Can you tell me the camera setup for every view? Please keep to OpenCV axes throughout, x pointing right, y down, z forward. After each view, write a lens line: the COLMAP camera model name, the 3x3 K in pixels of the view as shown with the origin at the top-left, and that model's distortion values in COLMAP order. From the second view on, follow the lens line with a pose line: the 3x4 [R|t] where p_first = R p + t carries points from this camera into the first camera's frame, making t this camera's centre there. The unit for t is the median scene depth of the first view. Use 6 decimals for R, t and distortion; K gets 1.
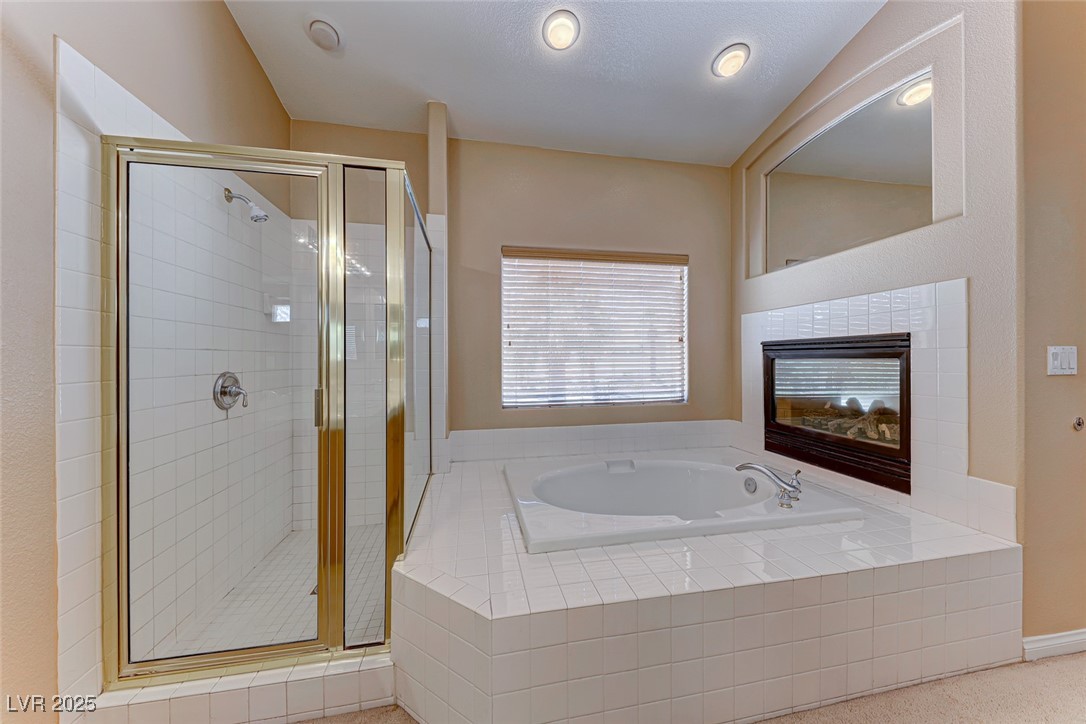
lens RADIAL K [[375.3, 0, 540.4], [0, 375.3, 357.4], [0, 0, 1]] dist [0.013720, -0.006532]
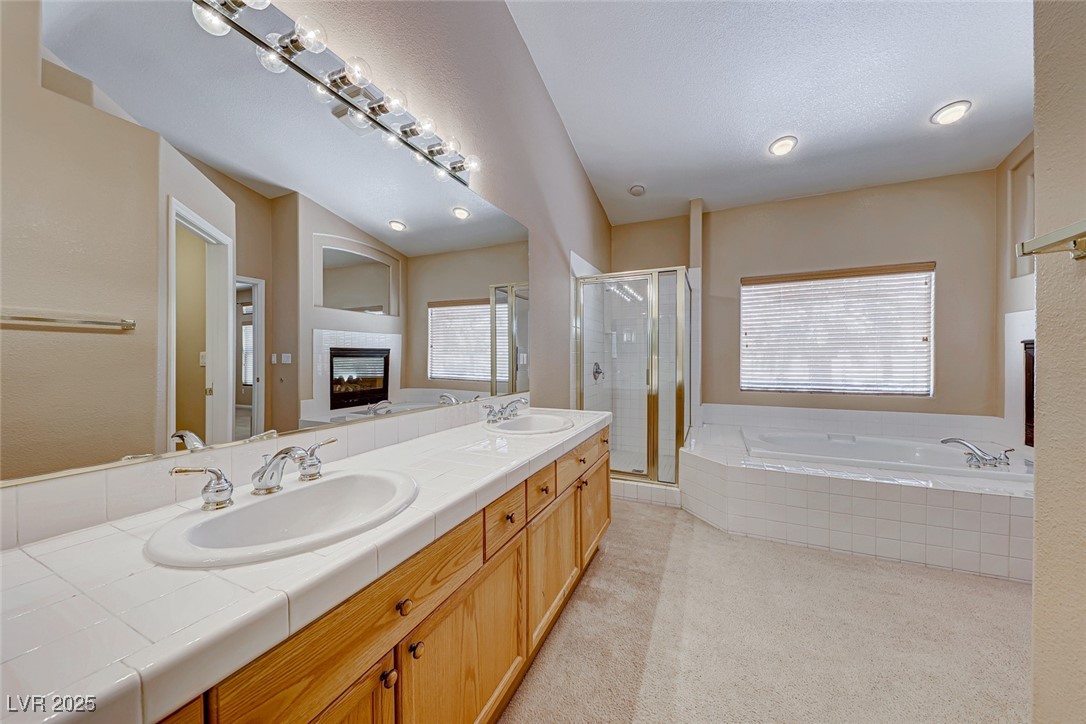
lens RADIAL K [[375.3, 0, 540.4], [0, 375.3, 357.4], [0, 0, 1]] dist [0.013720, -0.006532]
pose [[0.814070, 0.003797, -0.580754, 0.110365], [0.000252, 0.999976, 0.006891, -0.002255], [0.580767, -0.005756, 0.814050, -0.622593]]
